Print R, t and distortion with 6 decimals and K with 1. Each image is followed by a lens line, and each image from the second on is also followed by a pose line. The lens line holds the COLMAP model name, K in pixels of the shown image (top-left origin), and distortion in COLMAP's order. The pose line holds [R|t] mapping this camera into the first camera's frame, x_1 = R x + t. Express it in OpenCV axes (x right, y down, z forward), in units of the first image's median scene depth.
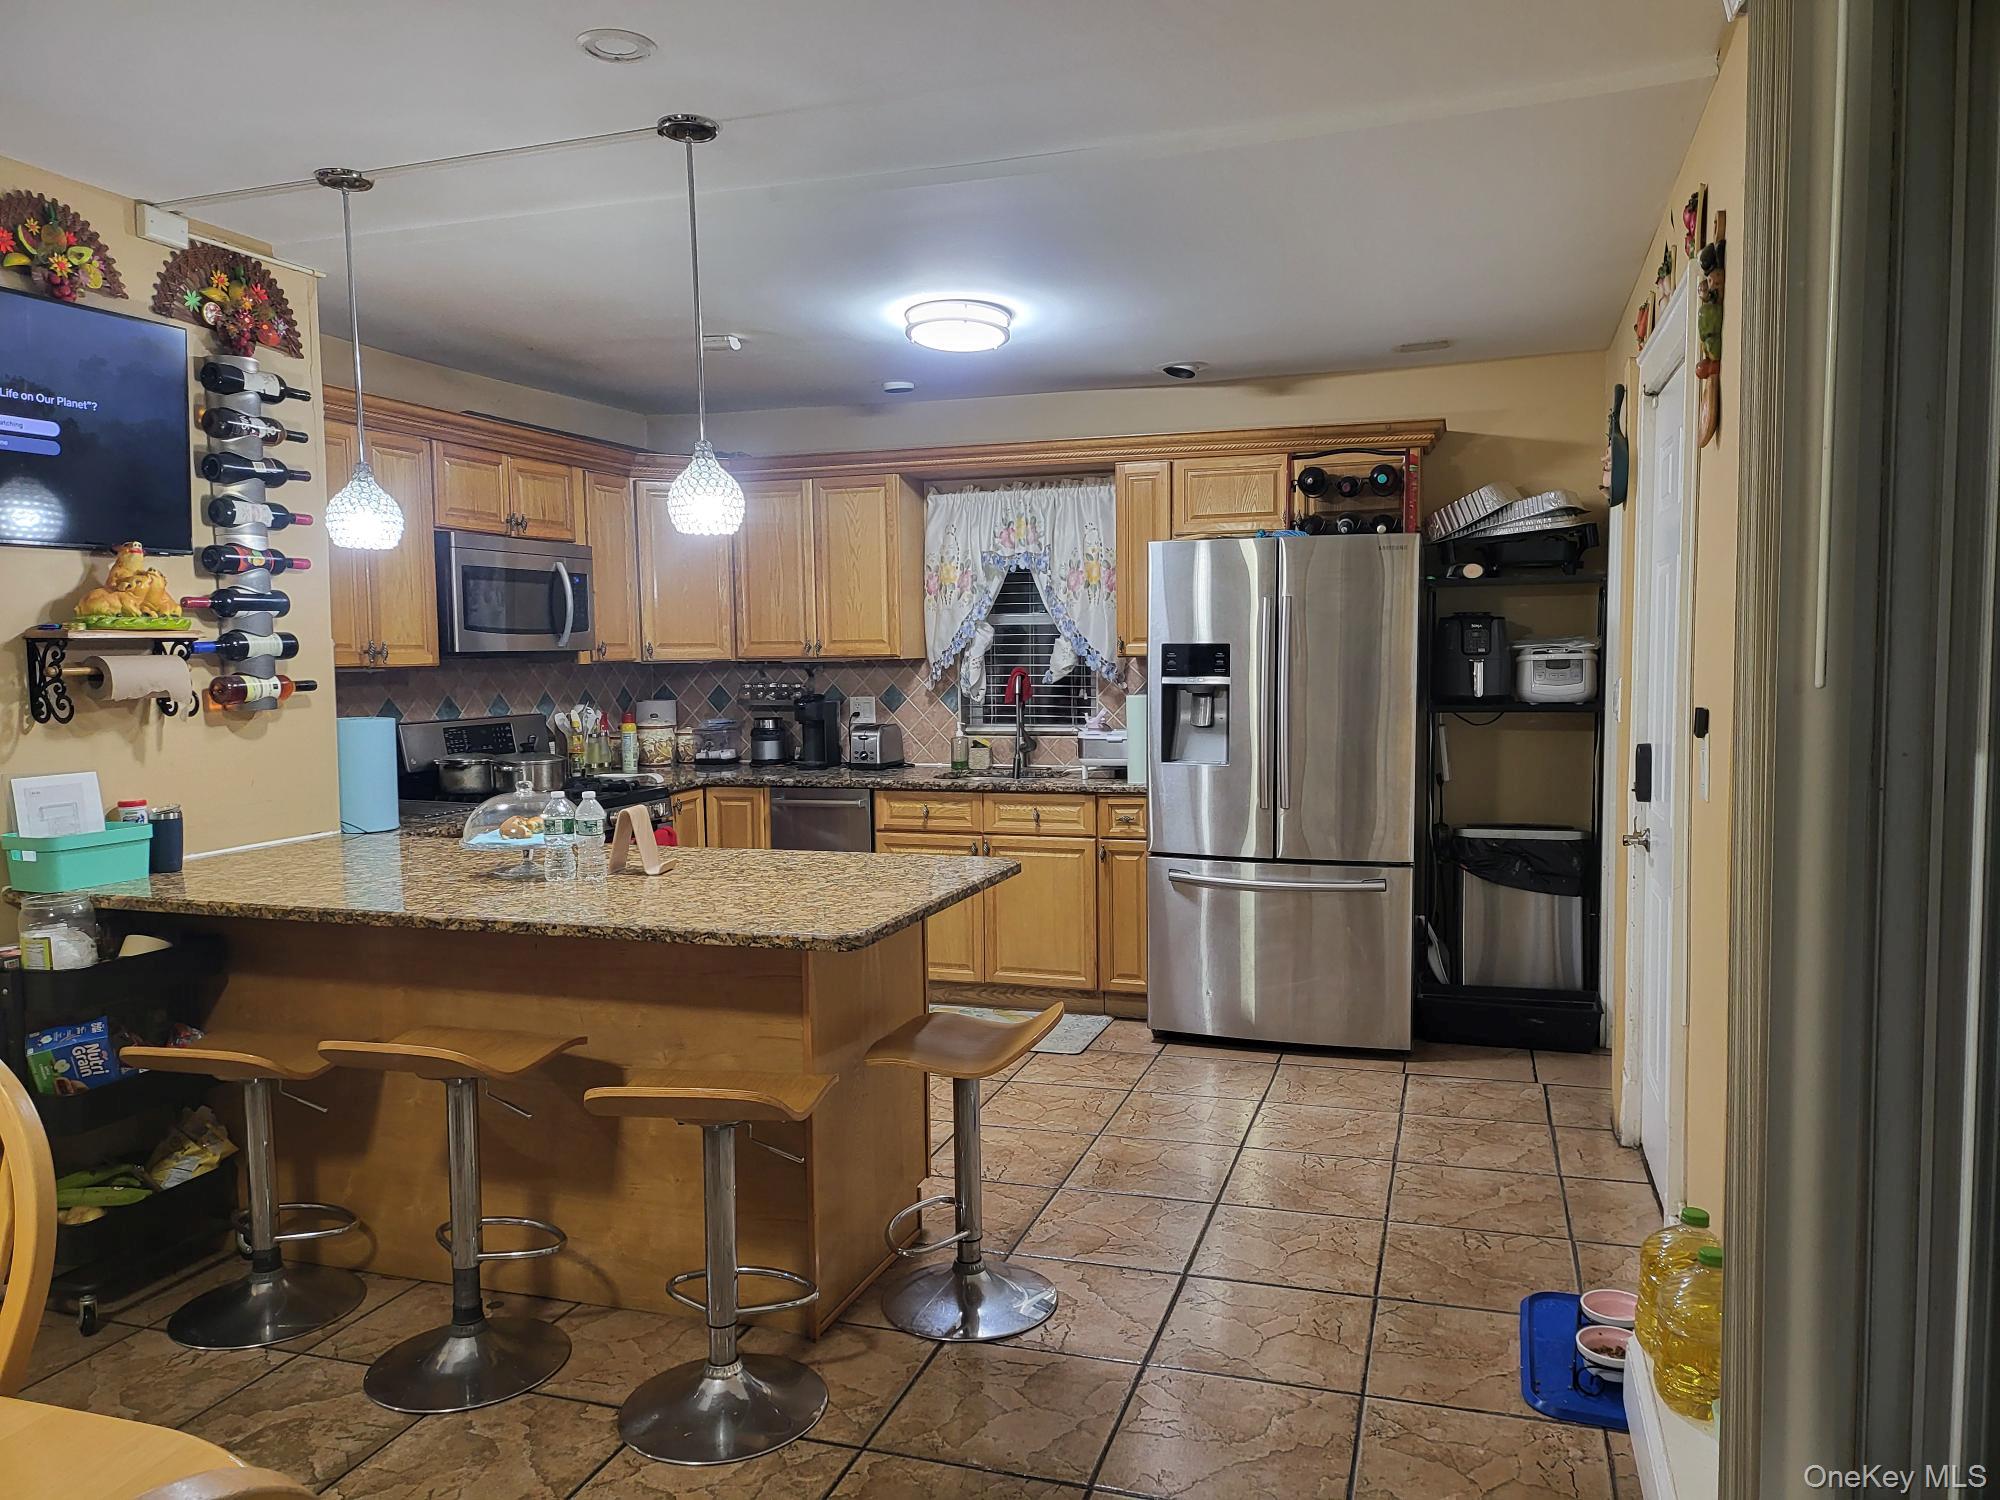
lens RADIAL K [[1398.0, 0, 1008.0], [0, 1398.0, 734.4], [0, 0, 1]] dist [0.066097, -0.069587]
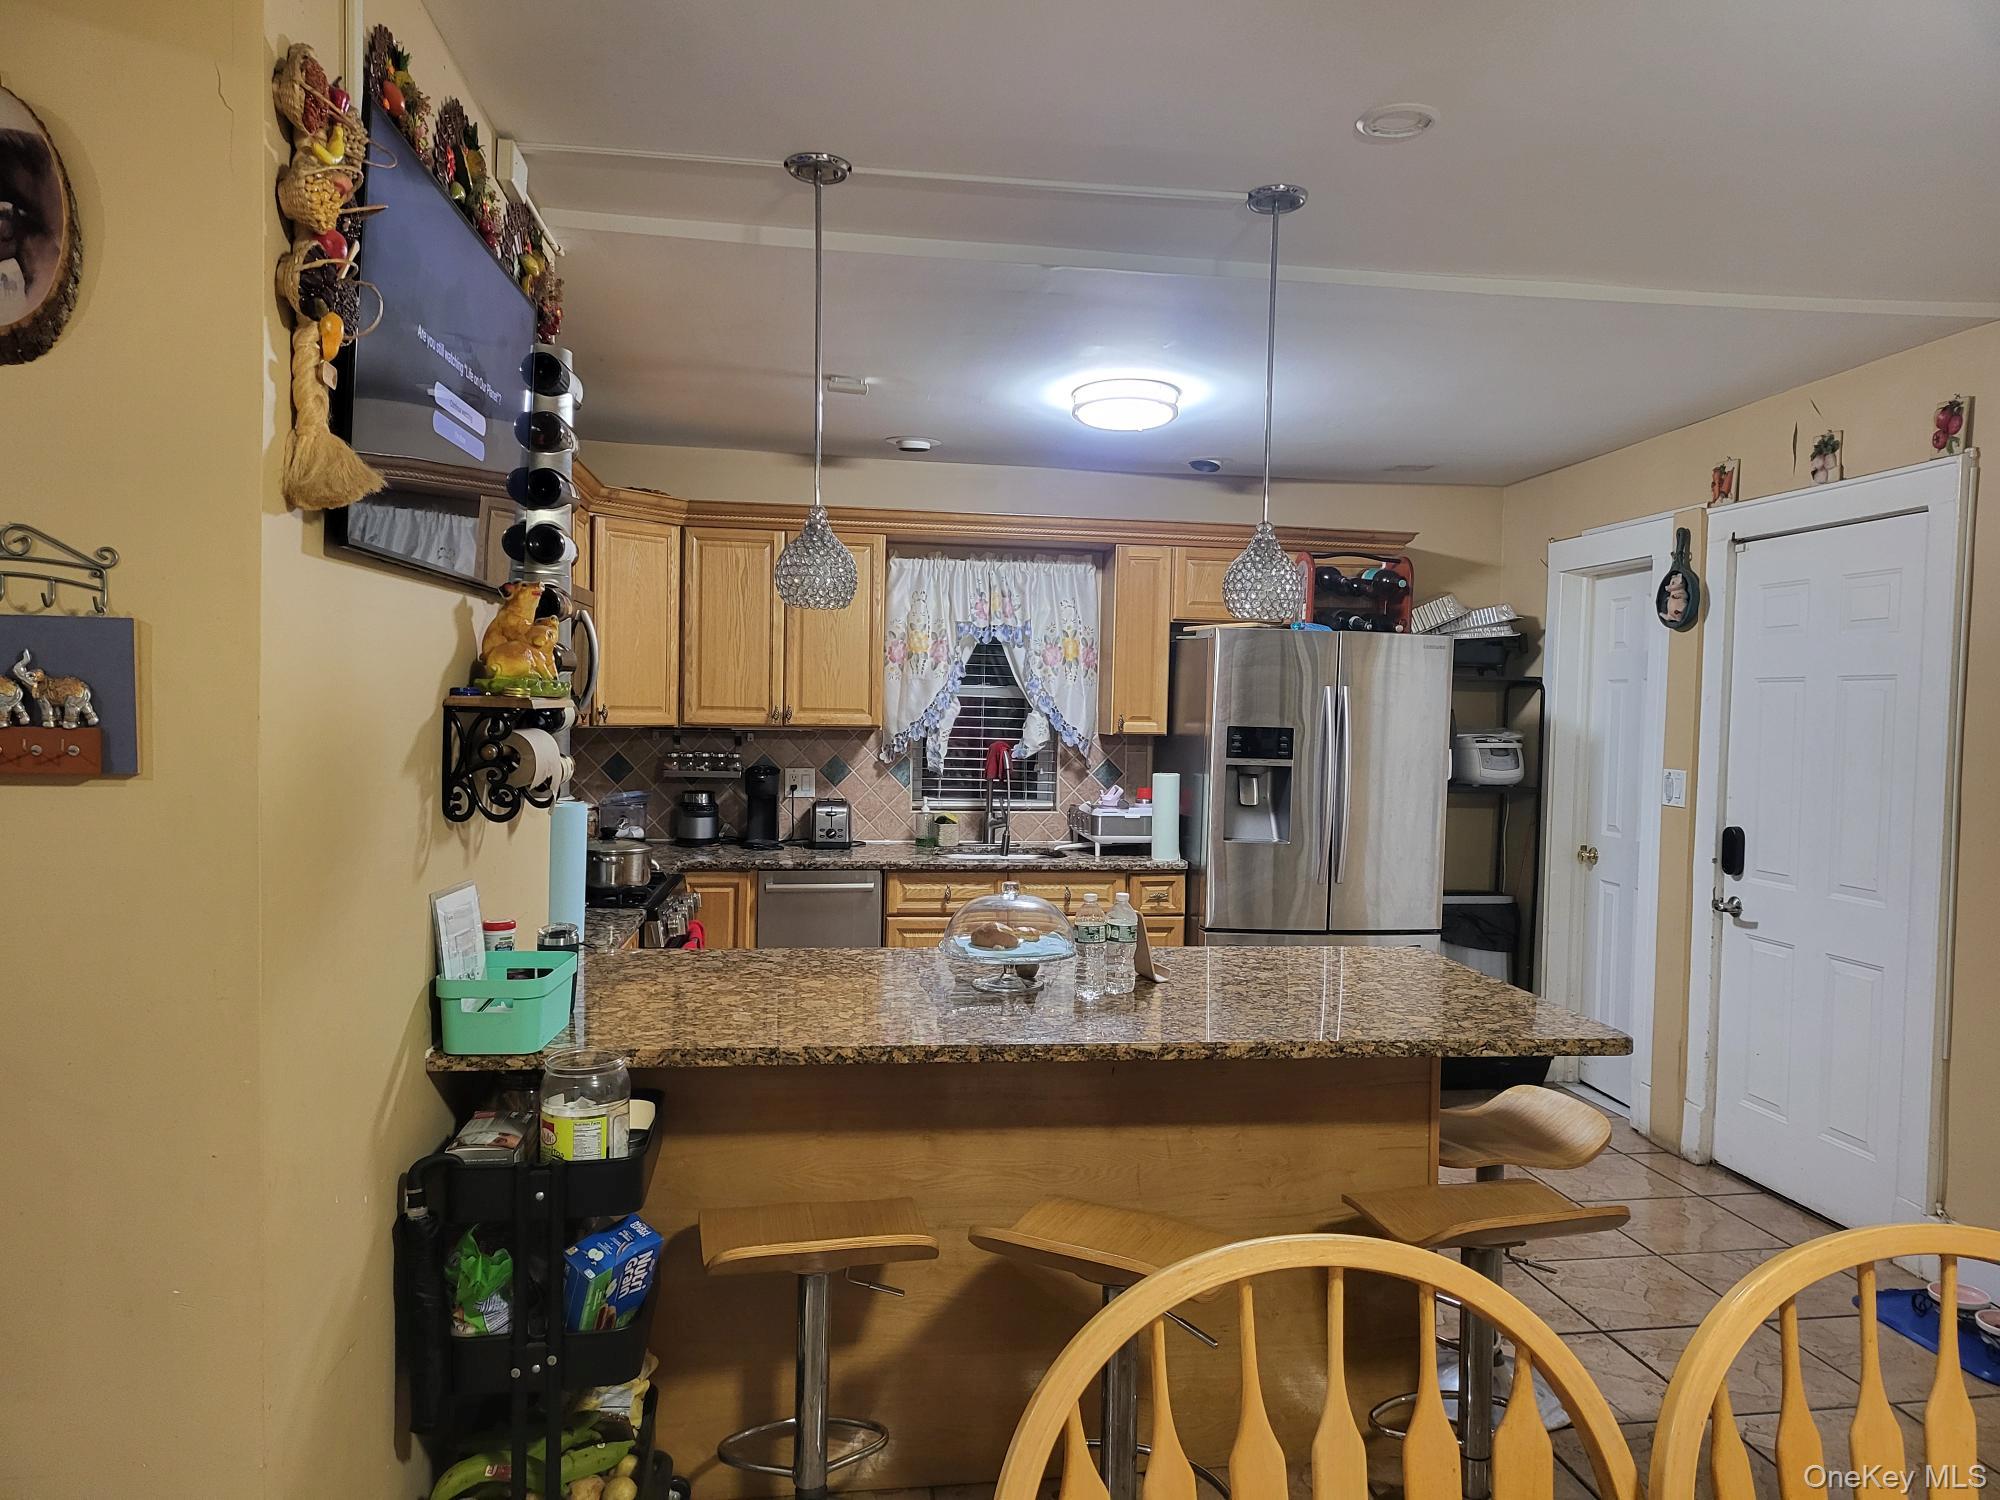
lens RADIAL K [[1398.0, 0, 1008.0], [0, 1398.0, 734.4], [0, 0, 1]] dist [0.066097, -0.069587]
pose [[0.893764, 0.021282, 0.448032, -0.424577], [-0.003603, 0.999182, -0.040274, -0.013731], [-0.448523, 0.034381, 0.893110, 0.123463]]
